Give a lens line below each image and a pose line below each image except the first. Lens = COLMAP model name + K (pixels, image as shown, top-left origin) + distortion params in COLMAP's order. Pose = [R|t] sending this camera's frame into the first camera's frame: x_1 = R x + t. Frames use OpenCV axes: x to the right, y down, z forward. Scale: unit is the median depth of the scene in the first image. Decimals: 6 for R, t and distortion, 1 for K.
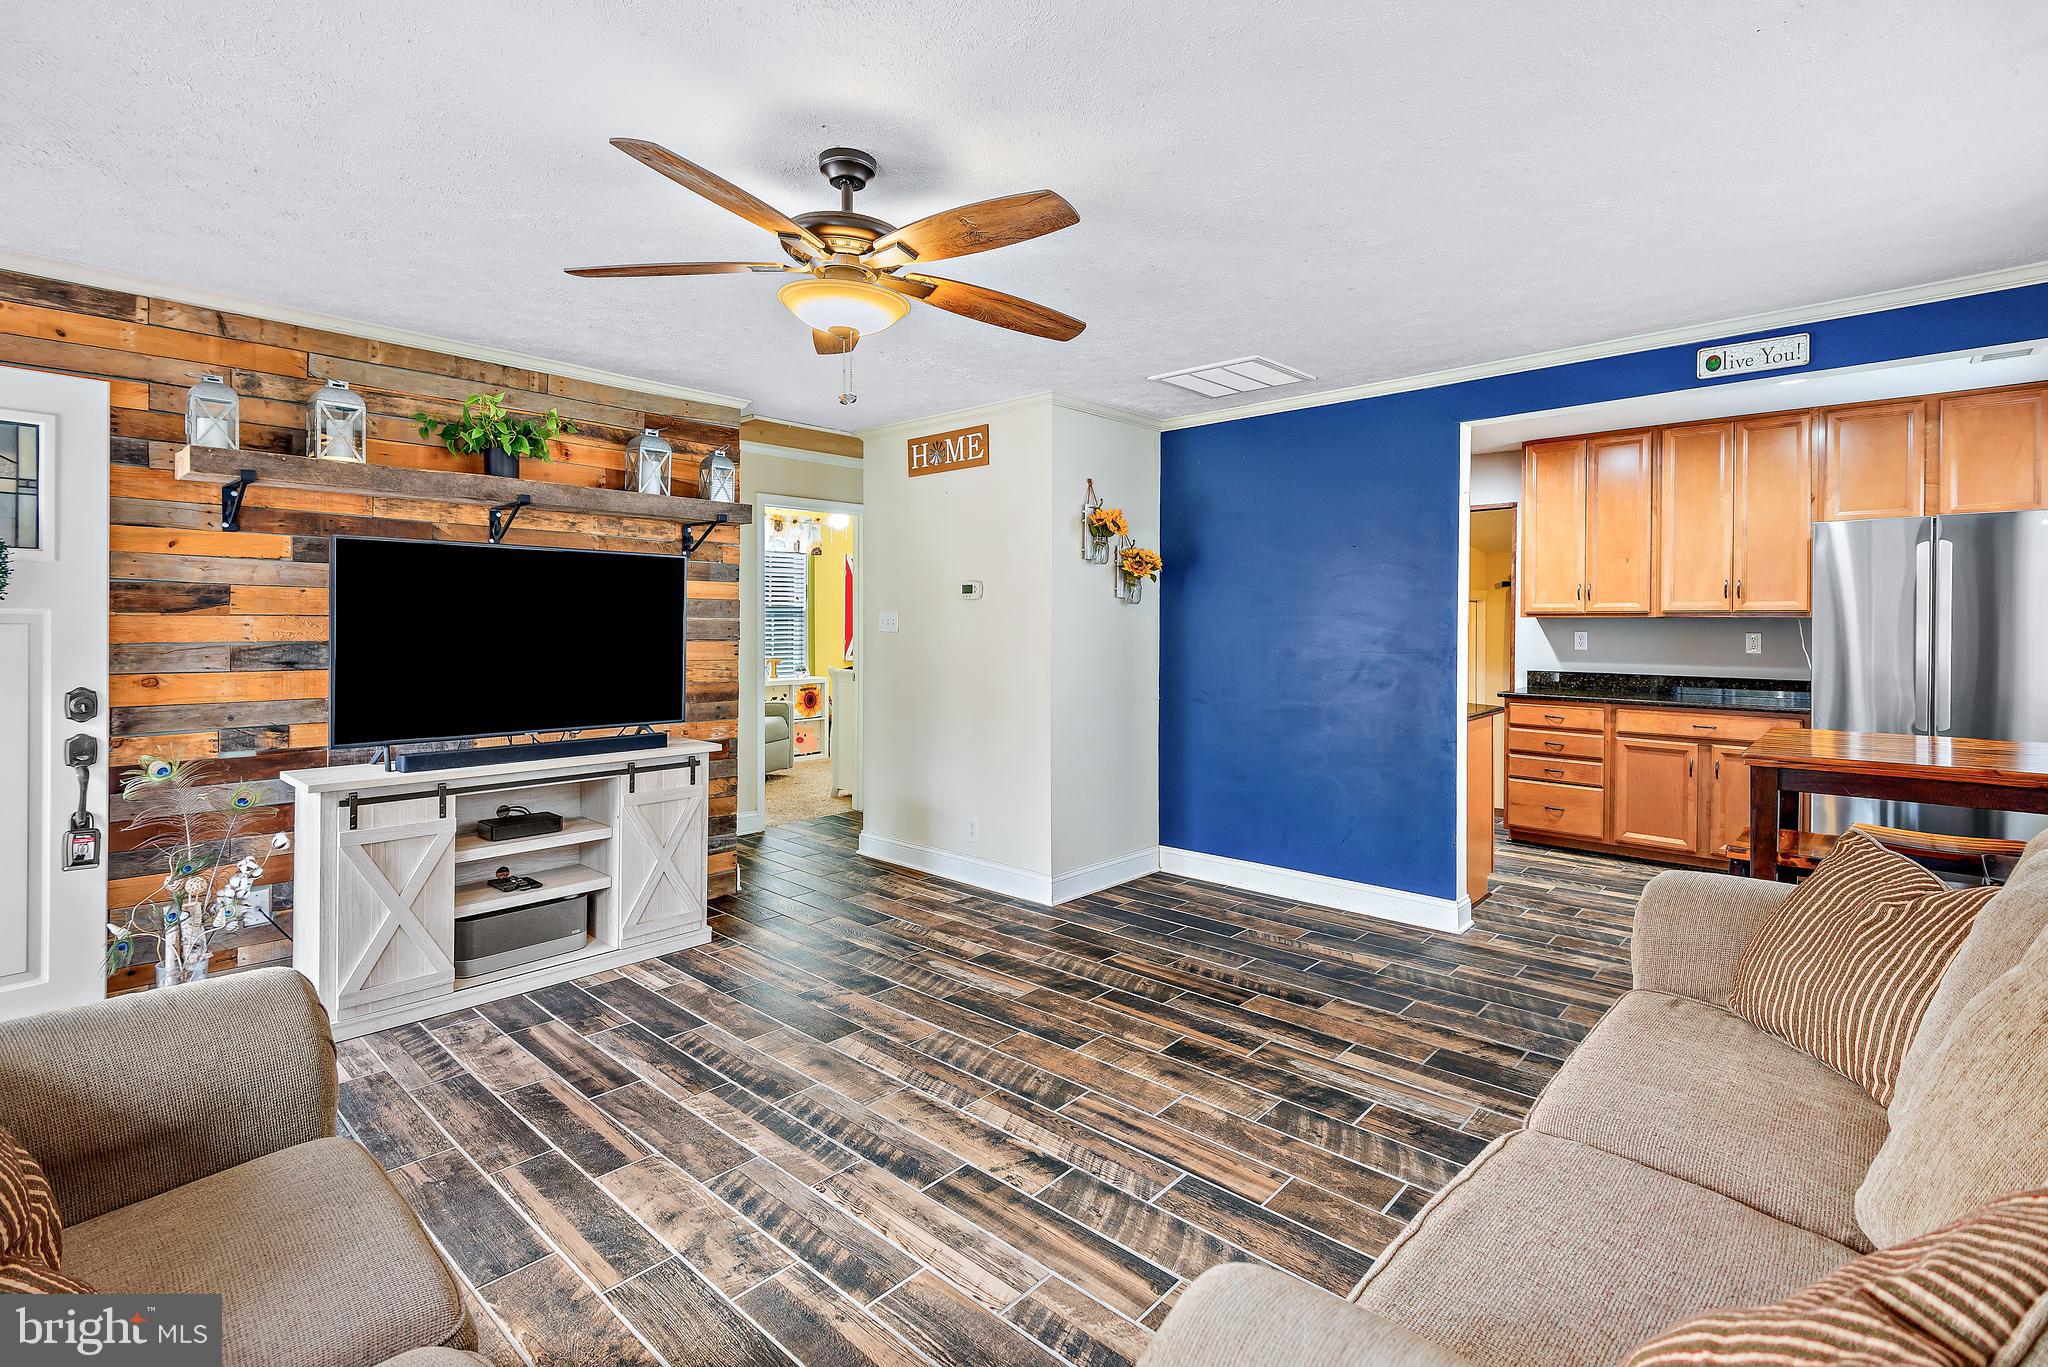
lens RADIAL K [[949.7, 0, 1024.4], [0, 949.7, 625.9], [0, 0, 1]] dist [0.043394, -0.023964]
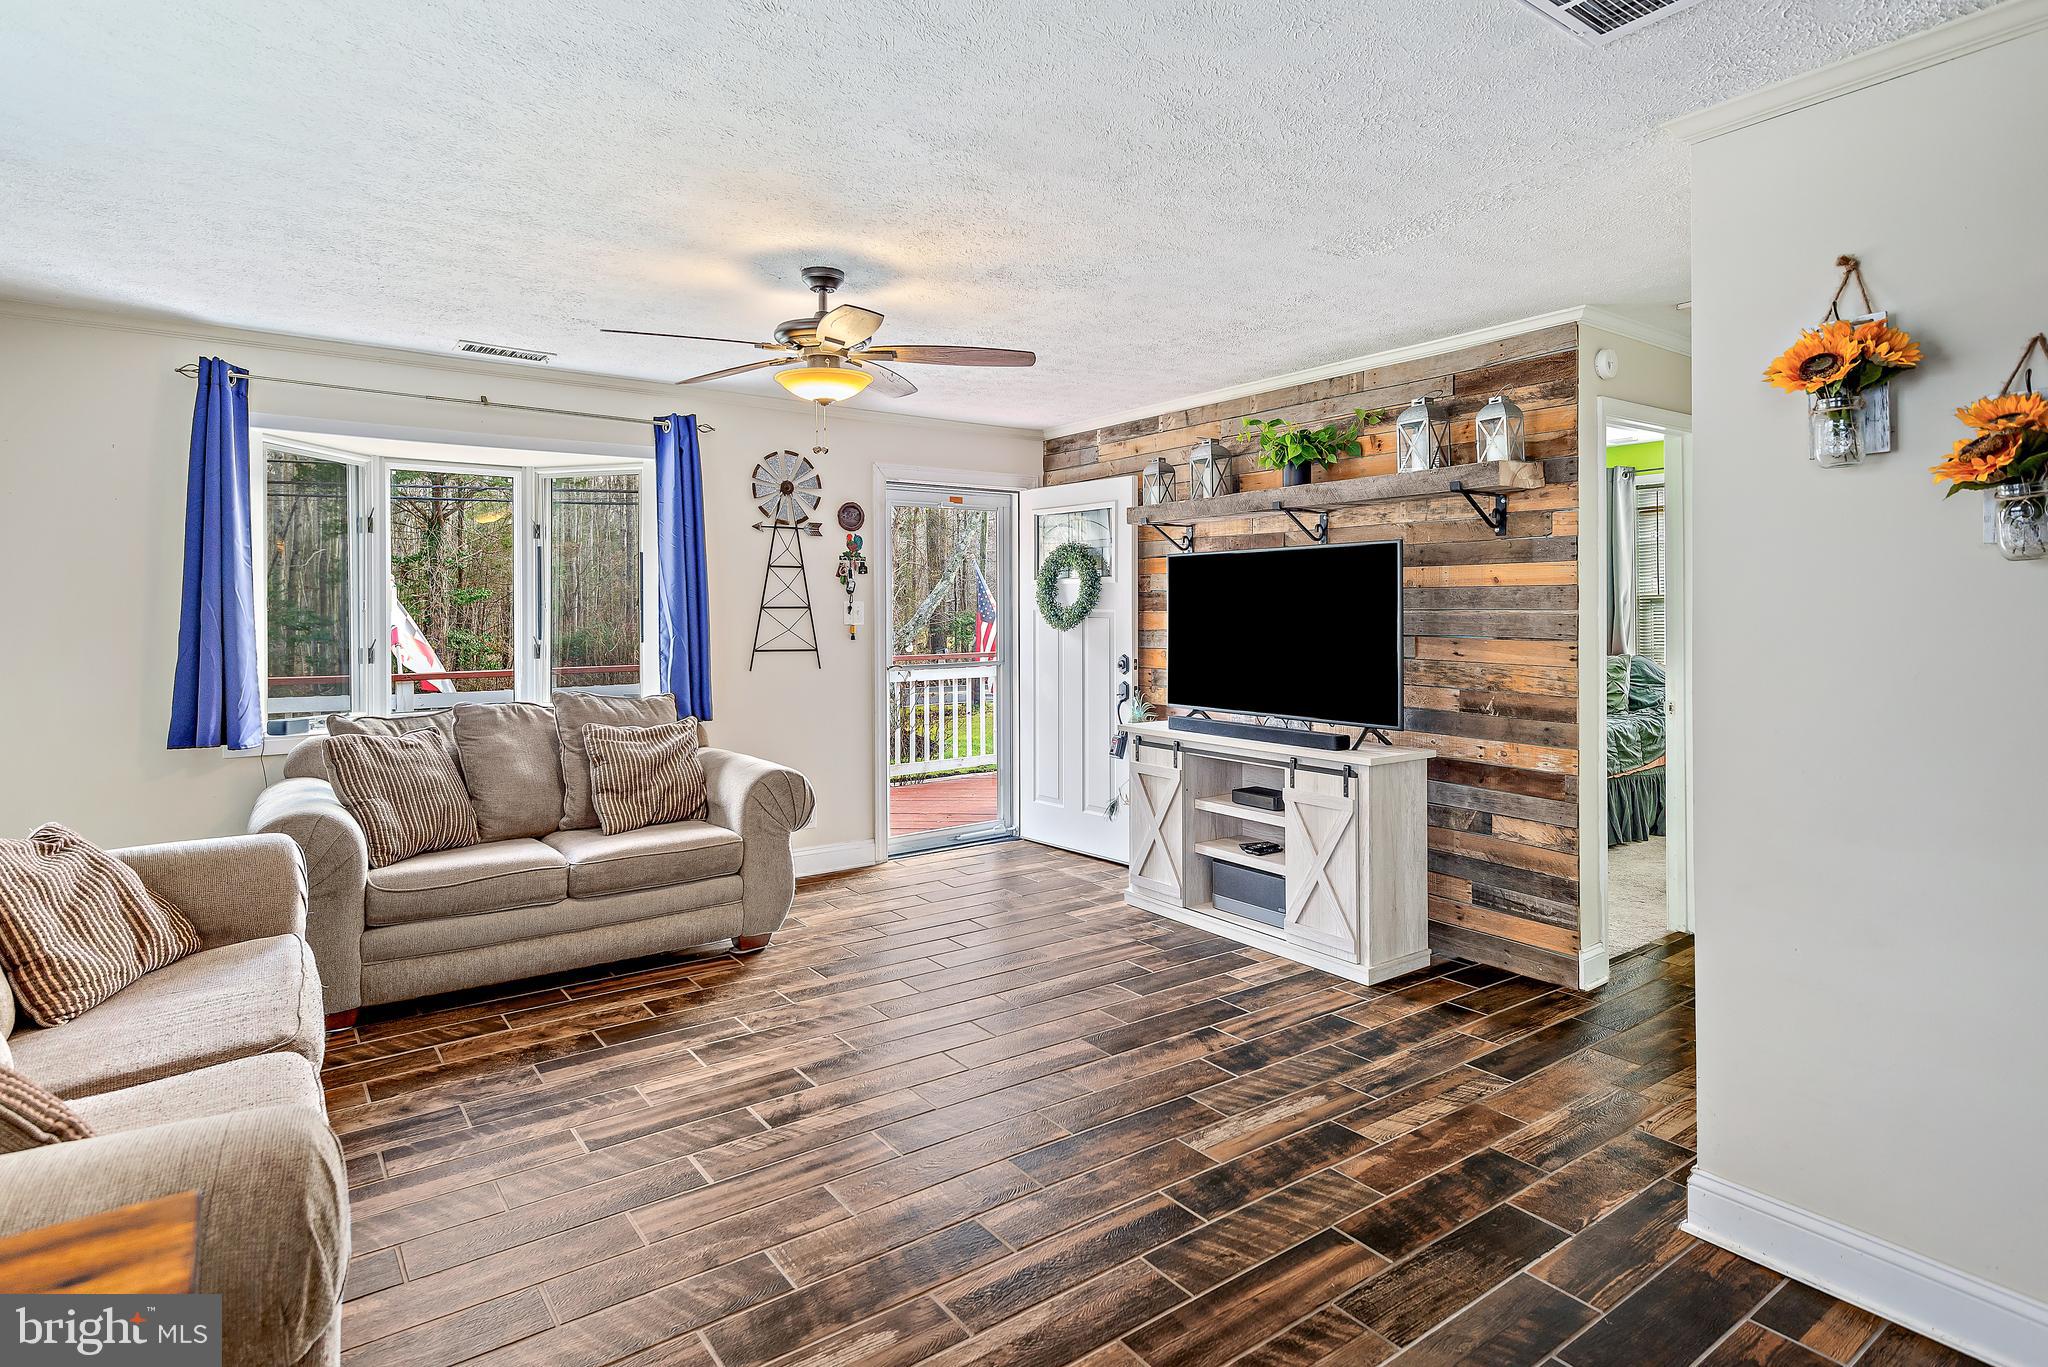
lens RADIAL K [[1065.8, 0, 1026.0], [0, 1065.8, 601.9], [0, 0, 1]] dist [0.028226, -0.000203]
pose [[-0.199847, -0.013040, -0.979740, 0.903338], [-0.001711, 0.999915, -0.012959, -0.004947], [0.979826, -0.000914, -0.199852, 1.169904]]
